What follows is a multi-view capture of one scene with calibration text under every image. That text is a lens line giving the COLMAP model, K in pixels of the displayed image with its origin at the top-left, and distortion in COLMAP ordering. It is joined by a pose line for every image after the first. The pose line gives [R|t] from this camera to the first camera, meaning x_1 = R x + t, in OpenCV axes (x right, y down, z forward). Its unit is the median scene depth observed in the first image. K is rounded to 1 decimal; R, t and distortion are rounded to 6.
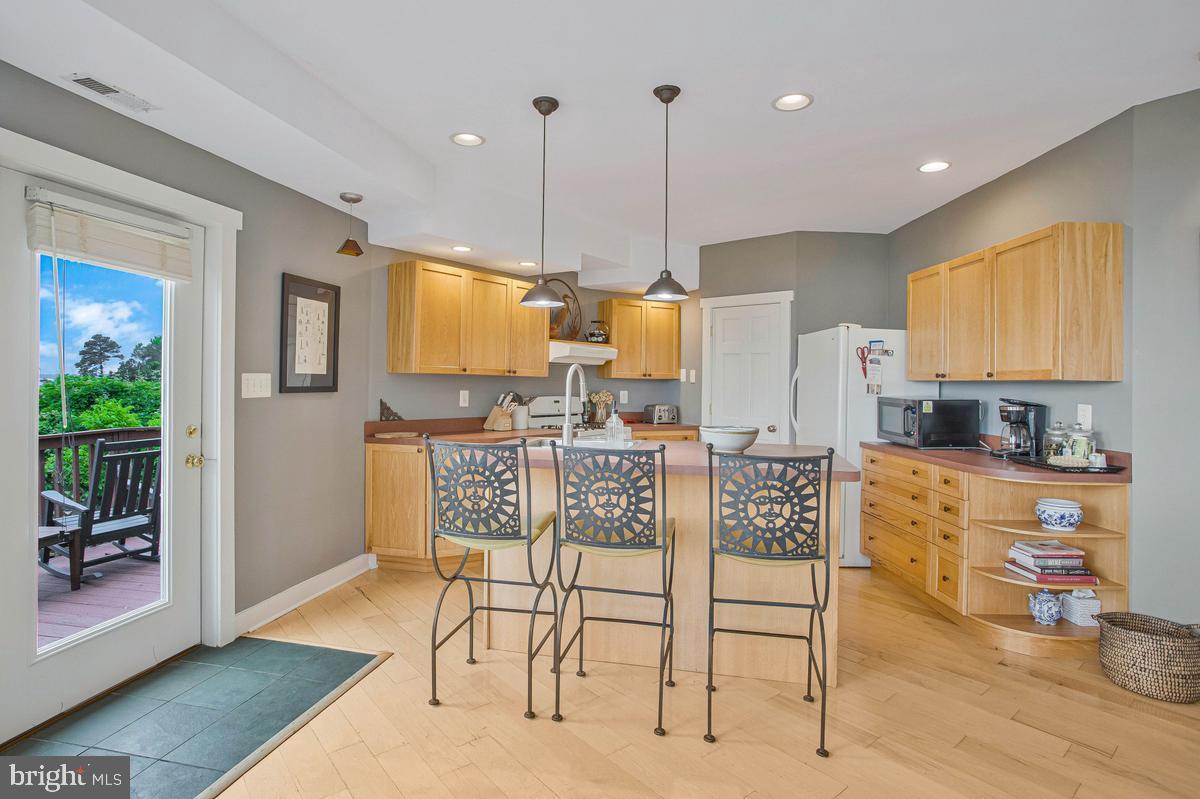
lens RADIAL K [[615.4, 0, 589.2], [0, 615.4, 376.9], [0, 0, 1]] dist [-0.050608, 0.022777]
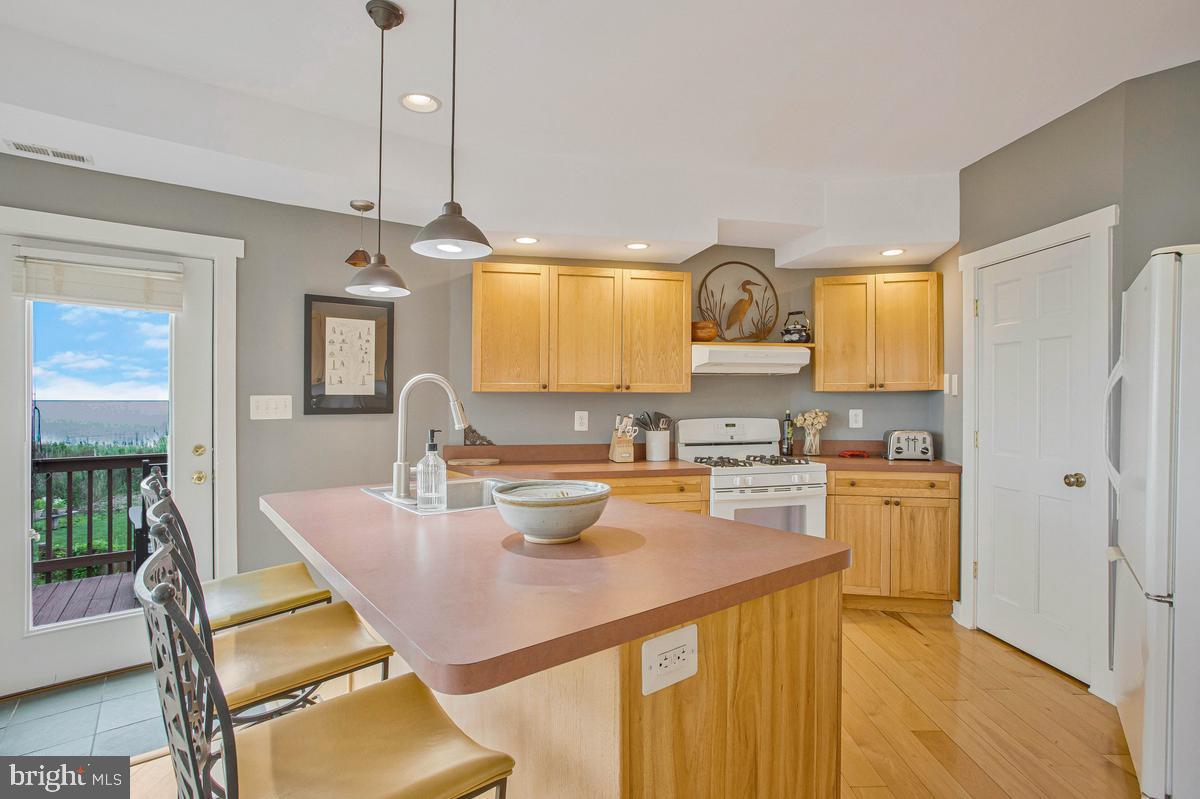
lens RADIAL K [[615.0, 0, 603.9], [0, 615.0, 393.2], [0, 0, 1]] dist [-0.054759, 0.048105]
pose [[0.769915, -0.023488, -0.637713, 0.388843], [0.019988, 0.999720, -0.012689, 0.010076], [0.637833, -0.002977, 0.770169, 0.417557]]
